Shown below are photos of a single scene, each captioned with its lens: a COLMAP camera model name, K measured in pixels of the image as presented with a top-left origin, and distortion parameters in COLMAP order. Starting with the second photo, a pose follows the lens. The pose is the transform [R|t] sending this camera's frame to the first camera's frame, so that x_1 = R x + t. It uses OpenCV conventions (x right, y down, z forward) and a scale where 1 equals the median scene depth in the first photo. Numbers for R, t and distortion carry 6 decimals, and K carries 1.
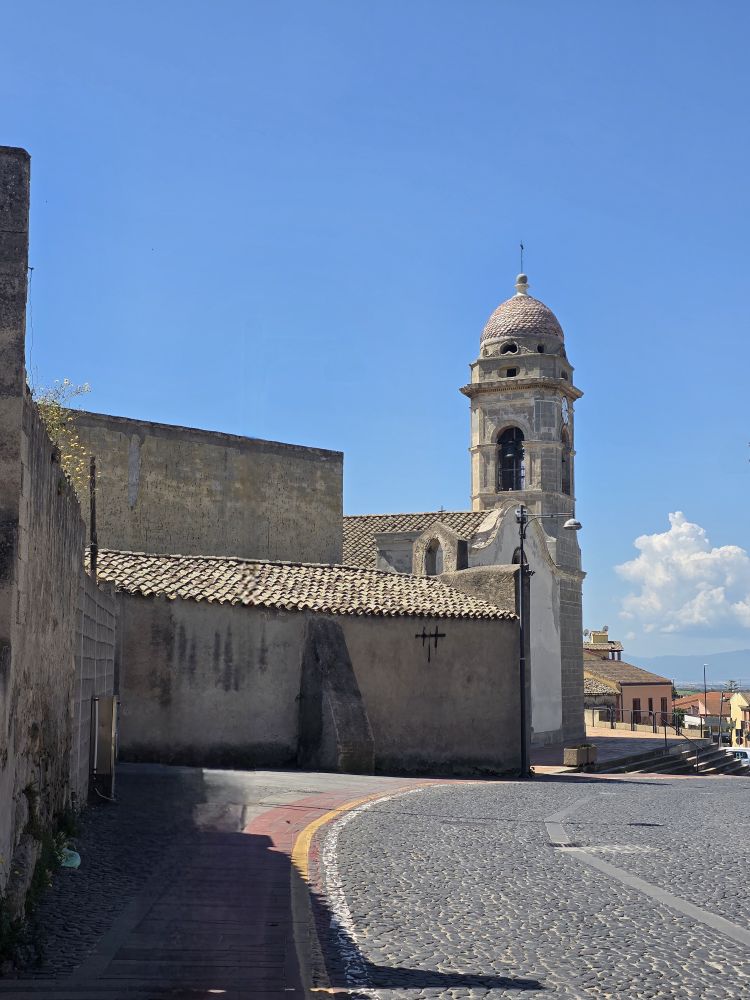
lens RADIAL K [[1347.8, 0, 375.0], [0, 1347.8, 500.0], [0, 0, 1]] dist [0.285022, 0.002117]
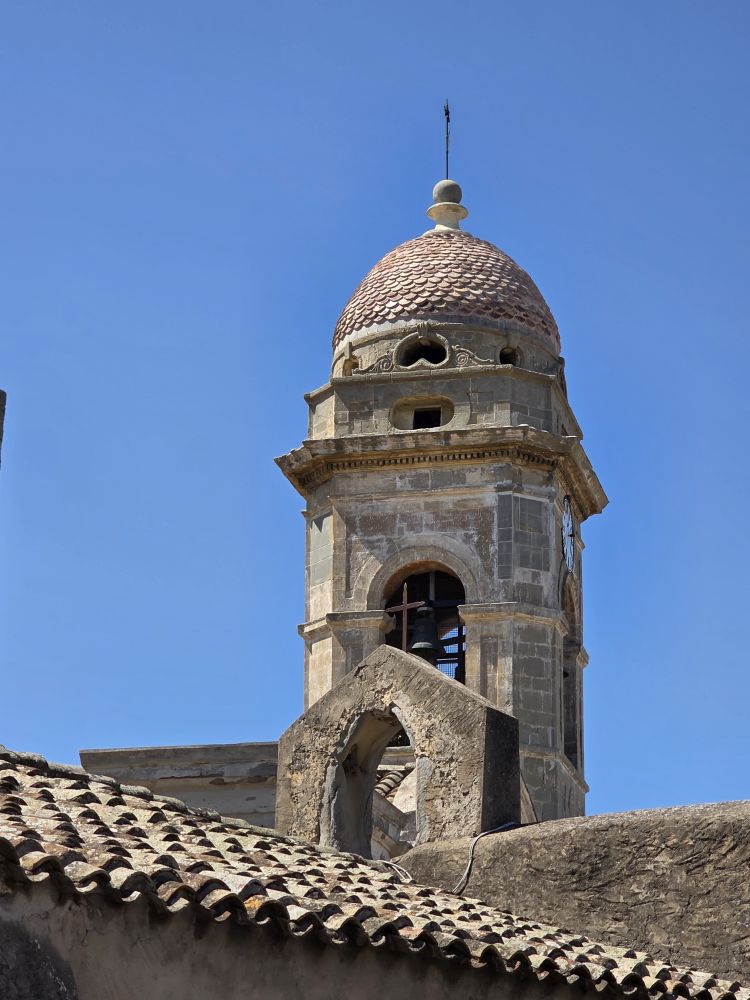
lens RADIAL K [[2554.2, 0, 375.0], [0, 2554.2, 500.0], [0, 0, 1]] dist [-1.112131, 20.098340]
pose [[0.984312, 0.059958, 0.165938, -0.022199], [-0.029402, 0.983079, -0.180808, 0.048101], [-0.173971, 0.173092, 0.969419, 0.361749]]
